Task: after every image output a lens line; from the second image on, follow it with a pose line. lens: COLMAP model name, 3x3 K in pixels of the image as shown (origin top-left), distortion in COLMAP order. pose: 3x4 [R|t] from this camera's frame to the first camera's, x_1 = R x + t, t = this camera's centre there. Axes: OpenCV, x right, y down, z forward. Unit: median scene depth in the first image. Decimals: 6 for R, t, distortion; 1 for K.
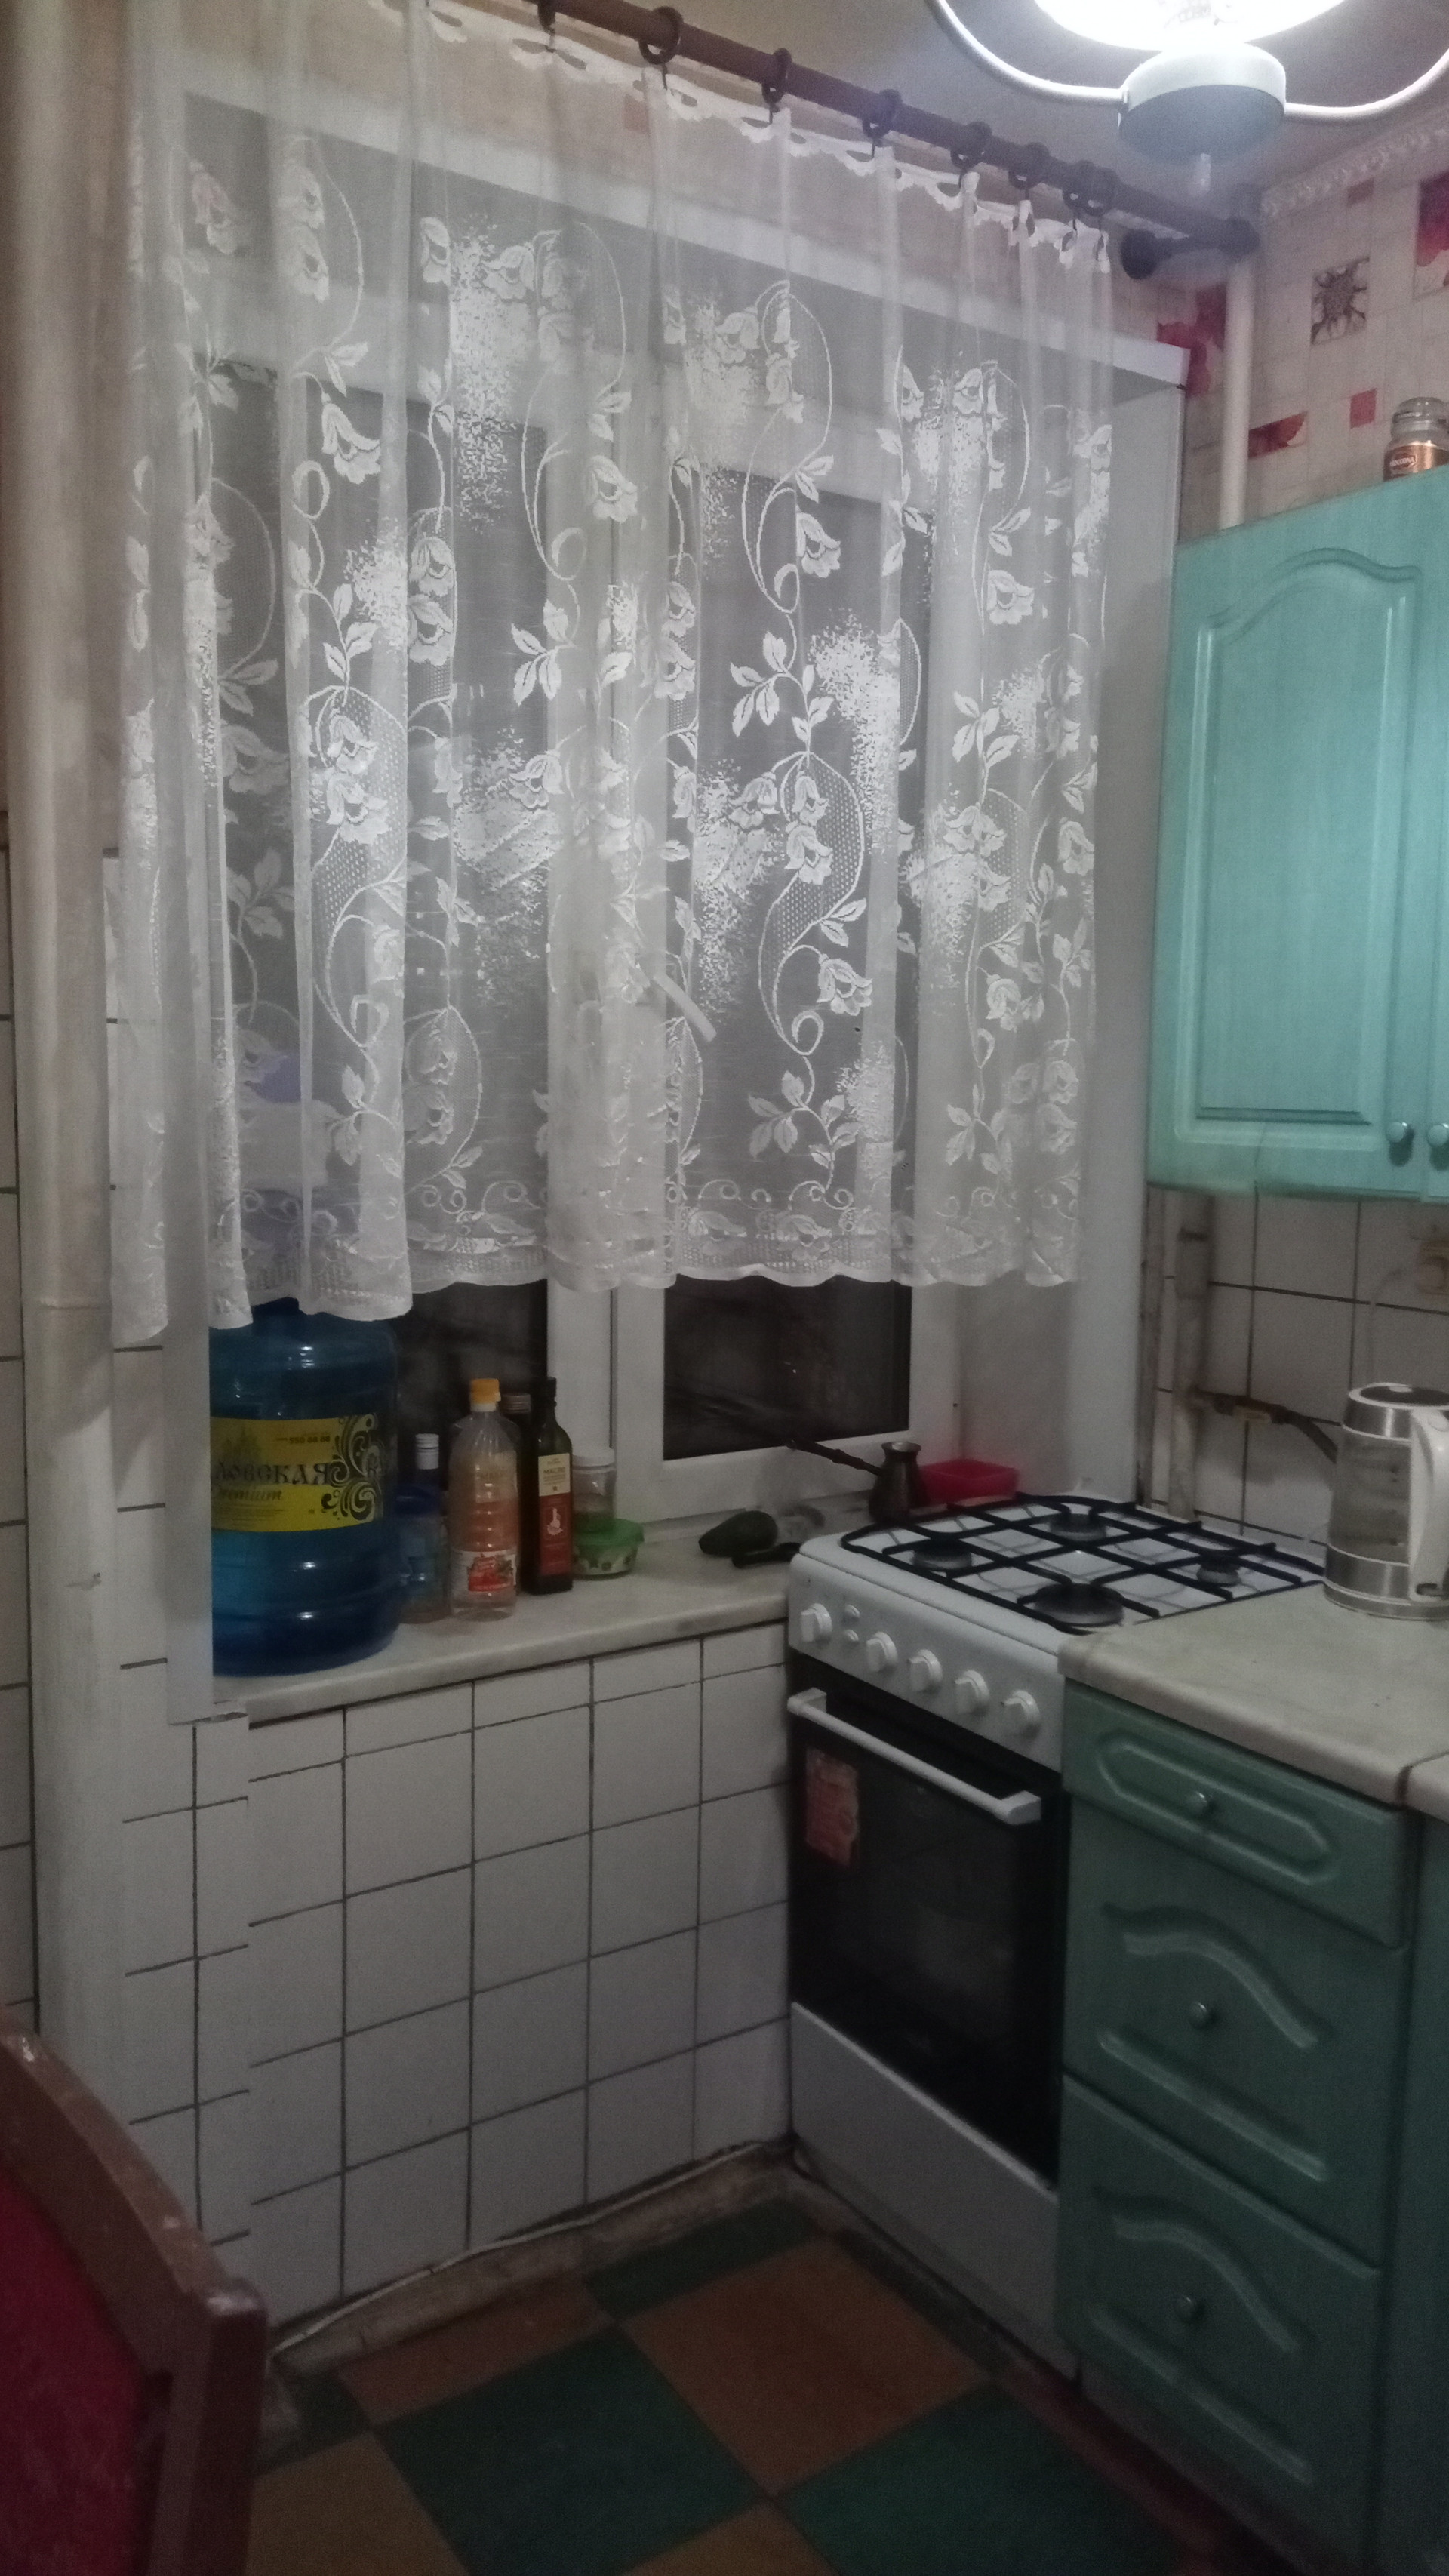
lens RADIAL K [[1975.1, 0, 740.1], [0, 1975.1, 1308.2], [0, 0, 1]] dist [0.073881, -0.118955]
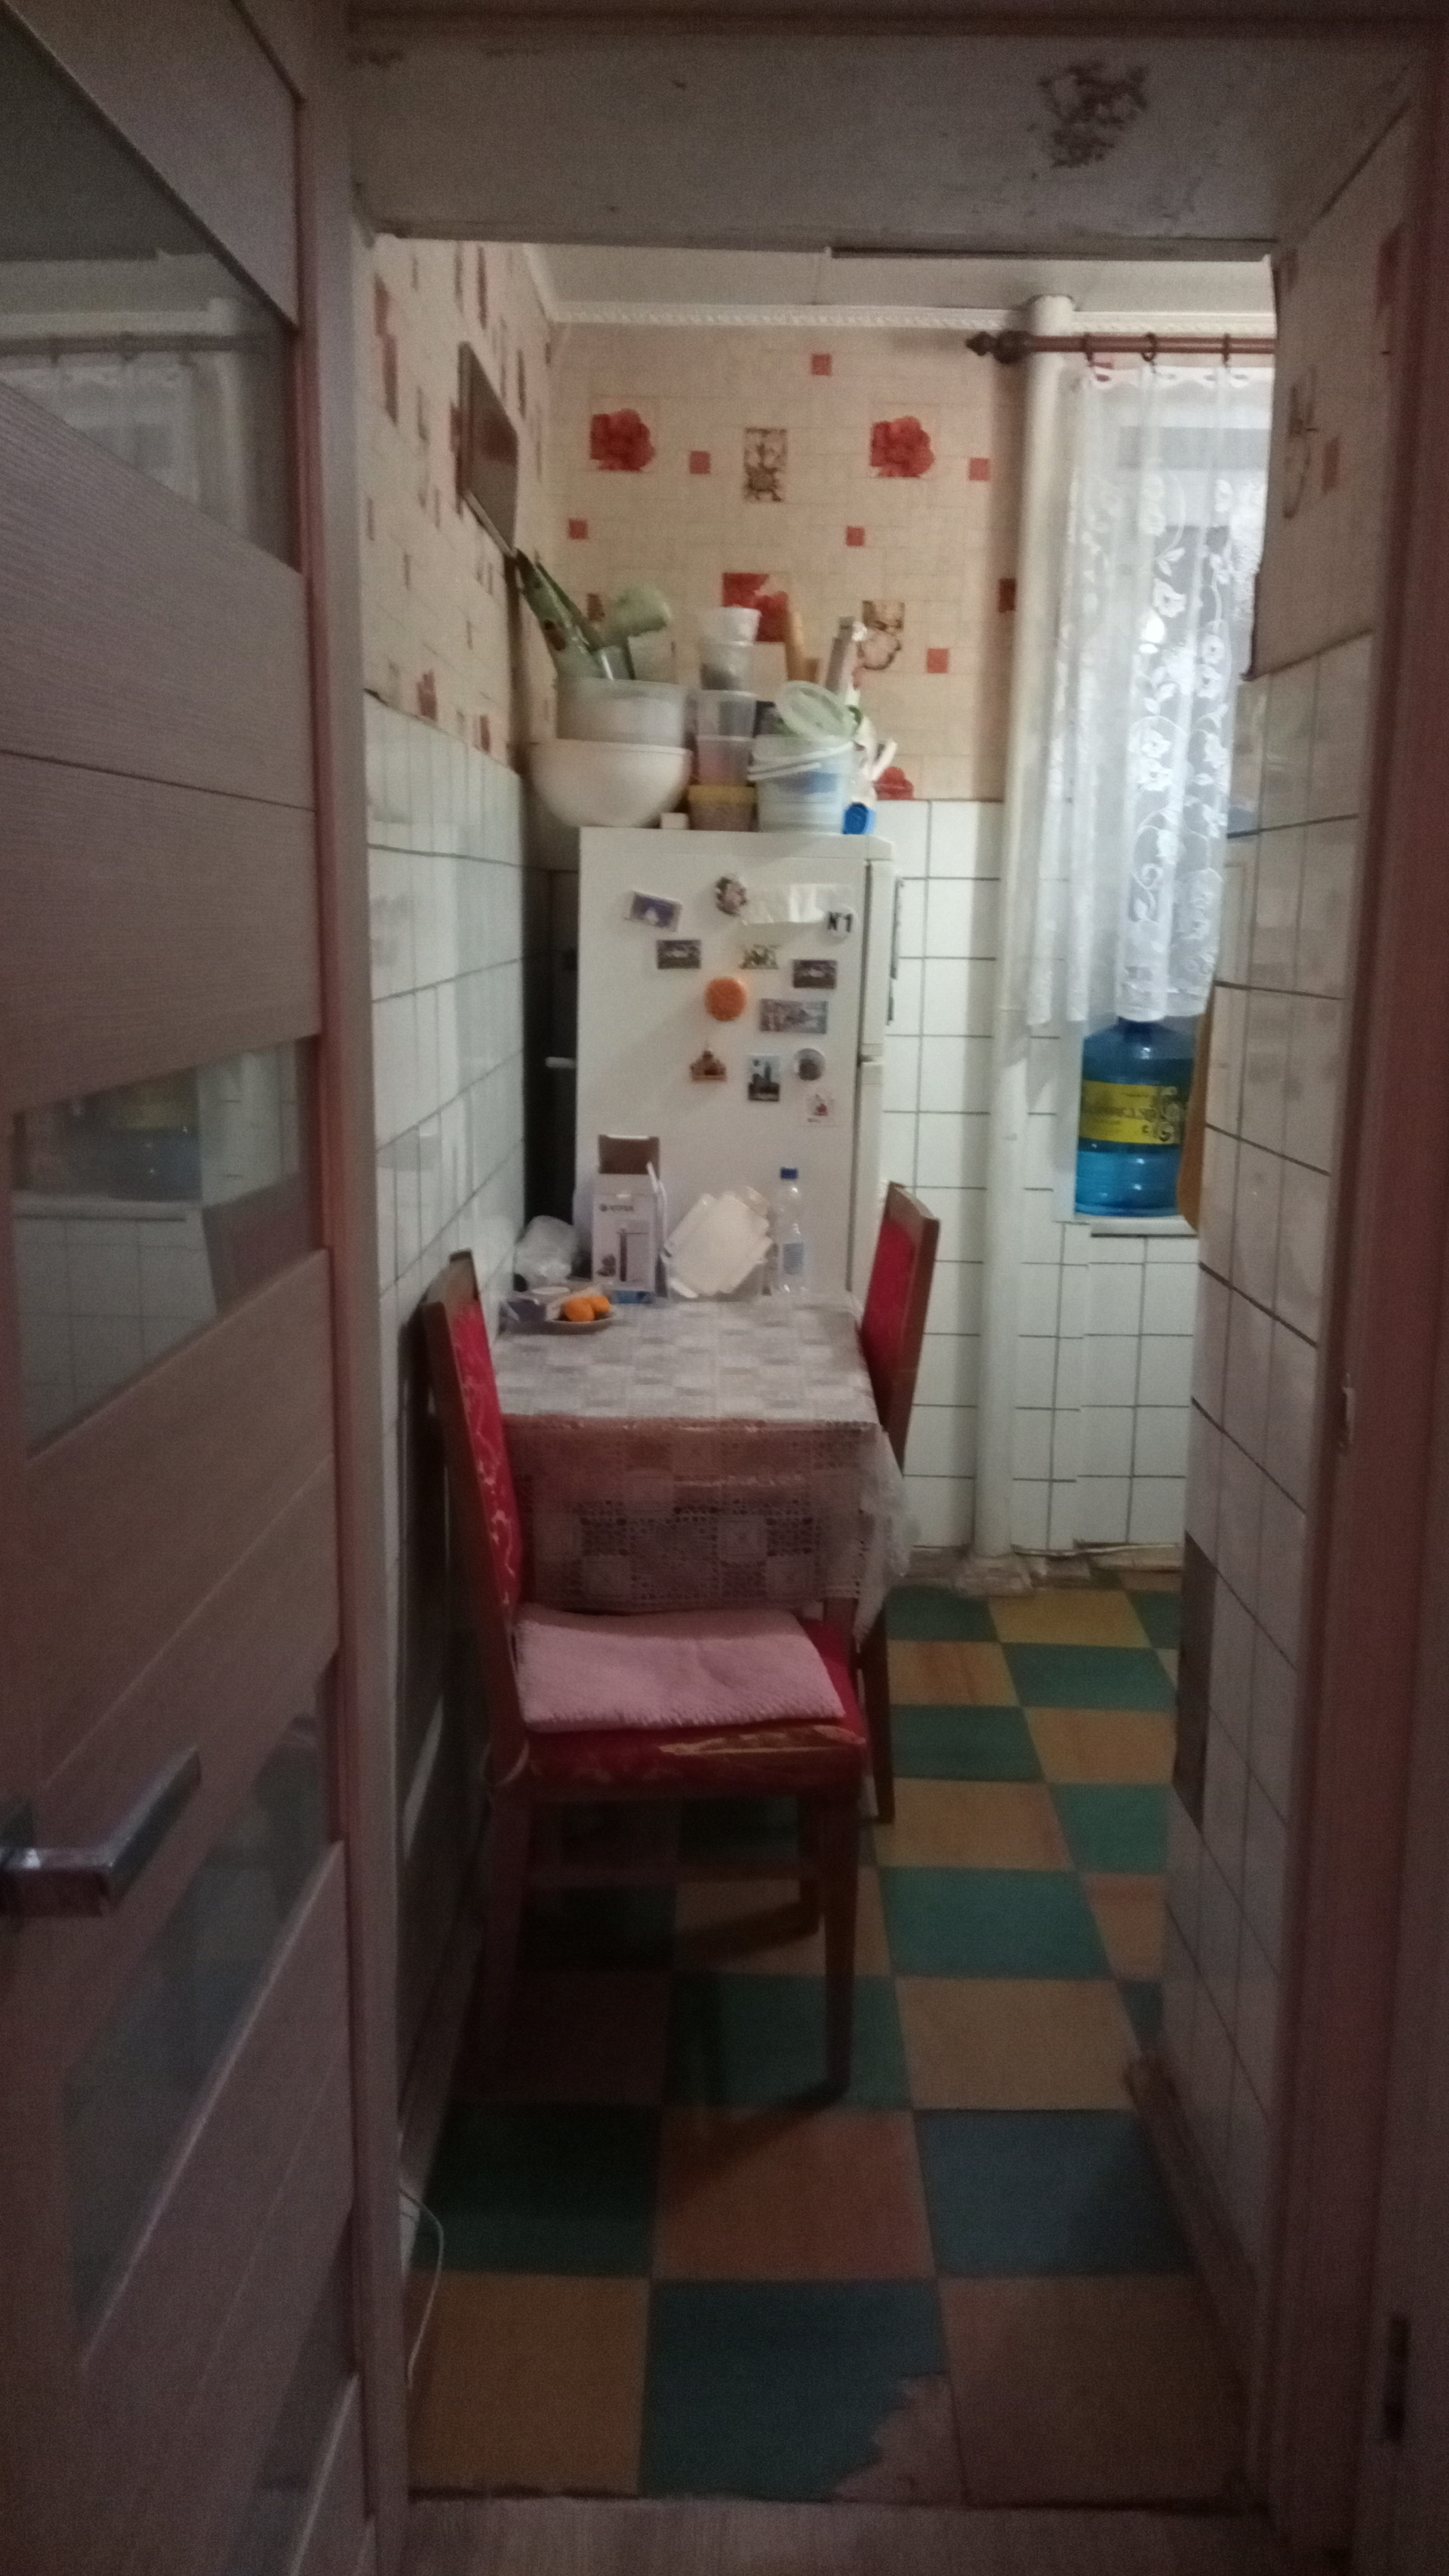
lens RADIAL K [[1975.1, 0, 713.8], [0, 1975.1, 1296.4], [0, 0, 1]] dist [0.073881, -0.118955]
pose [[0.820240, 0.104341, -0.562423, 0.645326], [-0.072658, 0.994264, 0.078491, 0.161088], [0.567386, -0.023517, 0.823116, -0.981602]]
